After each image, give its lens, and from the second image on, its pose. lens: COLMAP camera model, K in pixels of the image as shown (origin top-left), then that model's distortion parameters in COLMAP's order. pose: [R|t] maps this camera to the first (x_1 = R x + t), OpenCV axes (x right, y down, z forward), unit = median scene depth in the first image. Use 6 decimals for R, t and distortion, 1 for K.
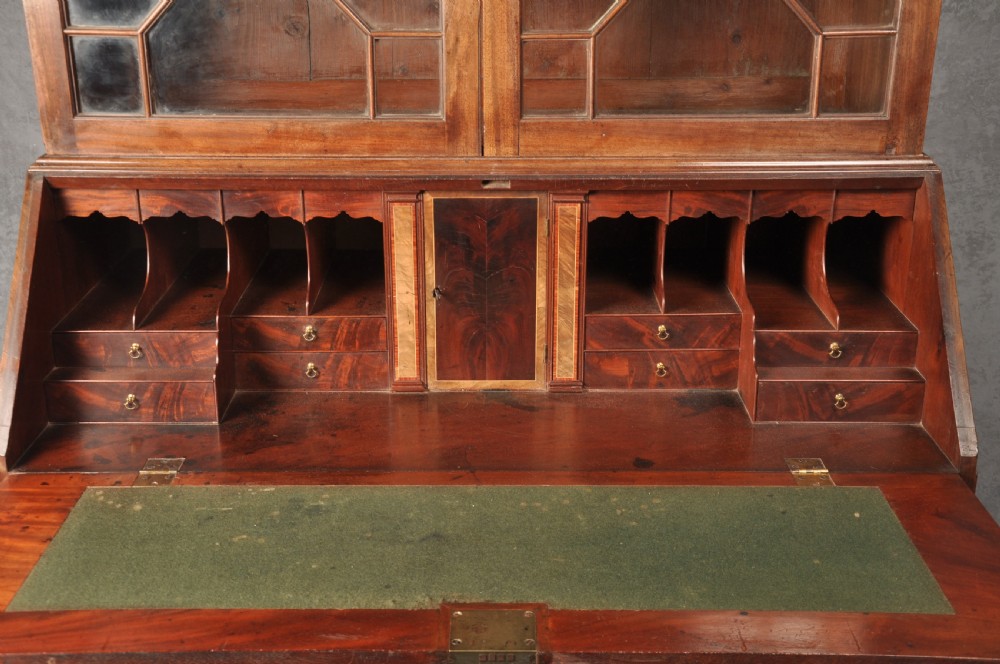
lens RADIAL K [[1273.7, 0, 500.1], [0, 1273.7, 331.5], [0, 0, 1]] dist [0.098681, 0.000000]
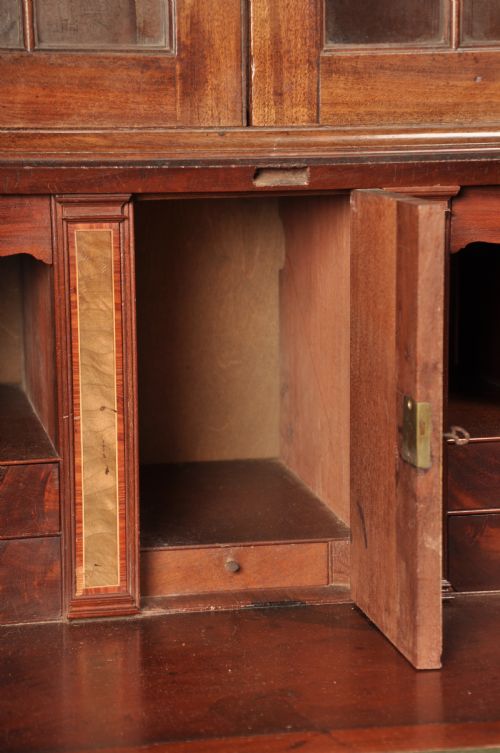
lens RADIAL K [[1934.5, 0, 253.3], [0, 1934.5, 380.1], [0, 0, 1]] dist [0.556107, 0.000000]
pose [[0.982986, -0.037877, 0.179731, -0.154027], [0.069531, 0.982421, -0.173247, 0.096041], [-0.170009, 0.182796, 0.968340, 0.260675]]
